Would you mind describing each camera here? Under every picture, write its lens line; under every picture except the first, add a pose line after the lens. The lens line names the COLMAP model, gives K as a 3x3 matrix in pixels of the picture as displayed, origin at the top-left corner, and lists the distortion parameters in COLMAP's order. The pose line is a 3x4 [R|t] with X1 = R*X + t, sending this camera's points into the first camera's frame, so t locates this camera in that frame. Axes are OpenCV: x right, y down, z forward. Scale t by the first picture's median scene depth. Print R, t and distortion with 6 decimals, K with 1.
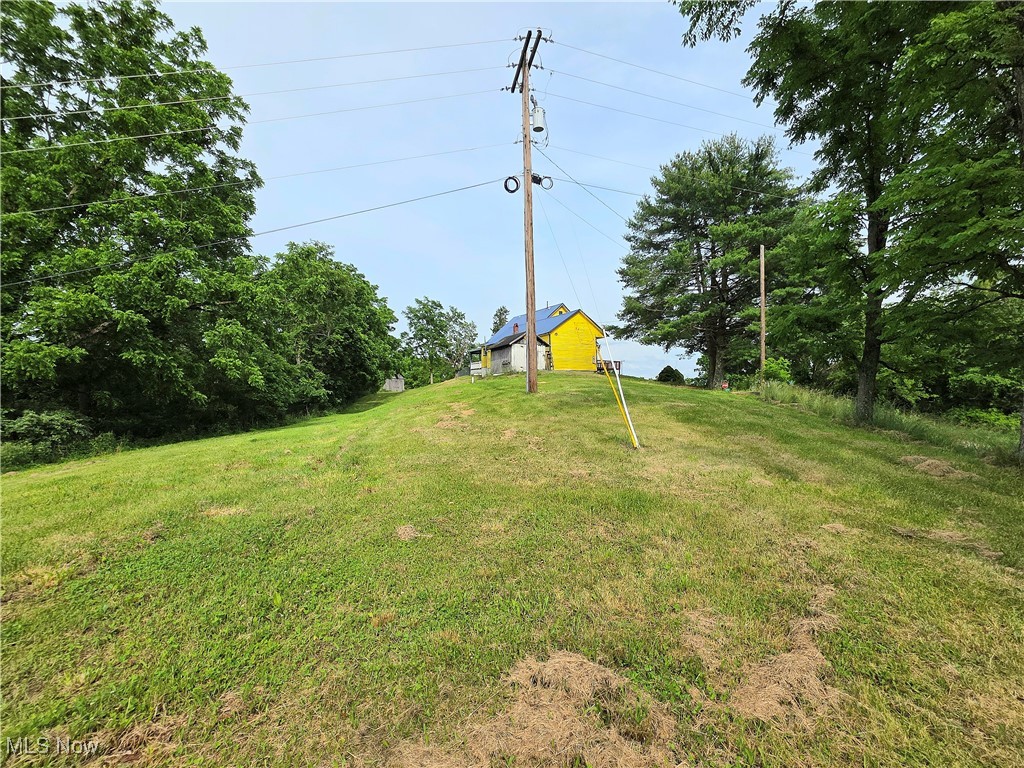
lens RADIAL K [[450.3, 0, 516.0], [0, 450.3, 386.6], [0, 0, 1]] dist [-0.000730, -0.000049]
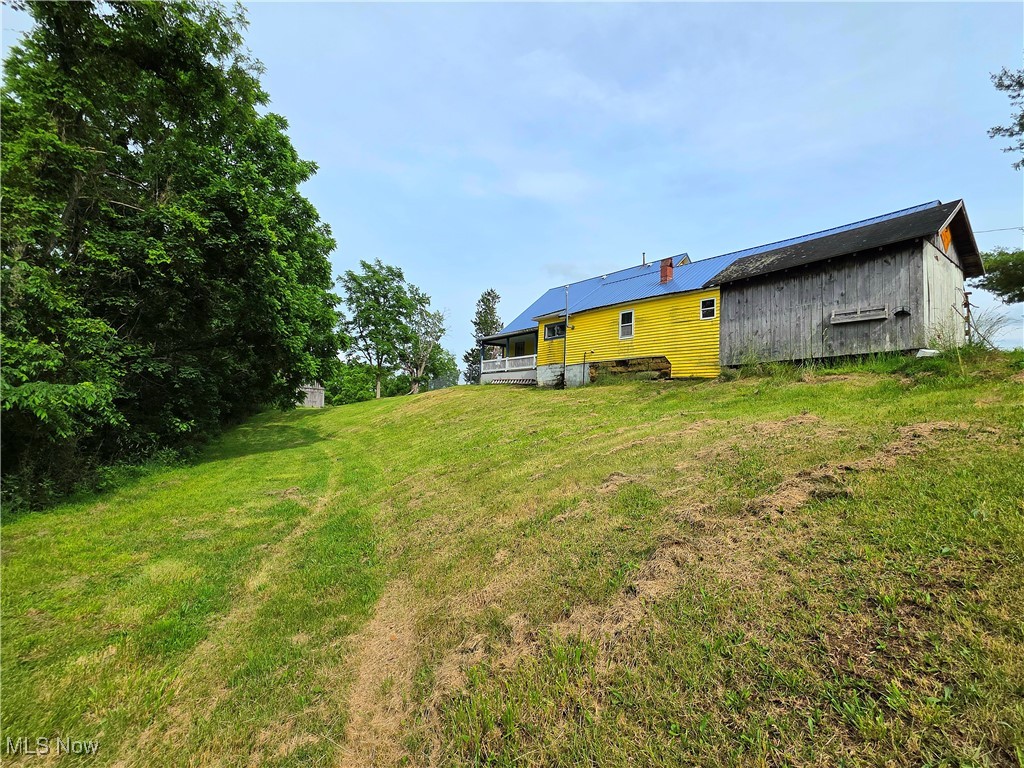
lens RADIAL K [[450.3, 0, 507.3], [0, 450.3, 377.9], [0, 0, 1]] dist [-0.000730, -0.000049]
pose [[0.982288, 0.055012, 0.179118, -0.126124], [-0.041496, 0.996062, -0.078350, 0.006243], [-0.182723, 0.069530, 0.980703, 0.362661]]
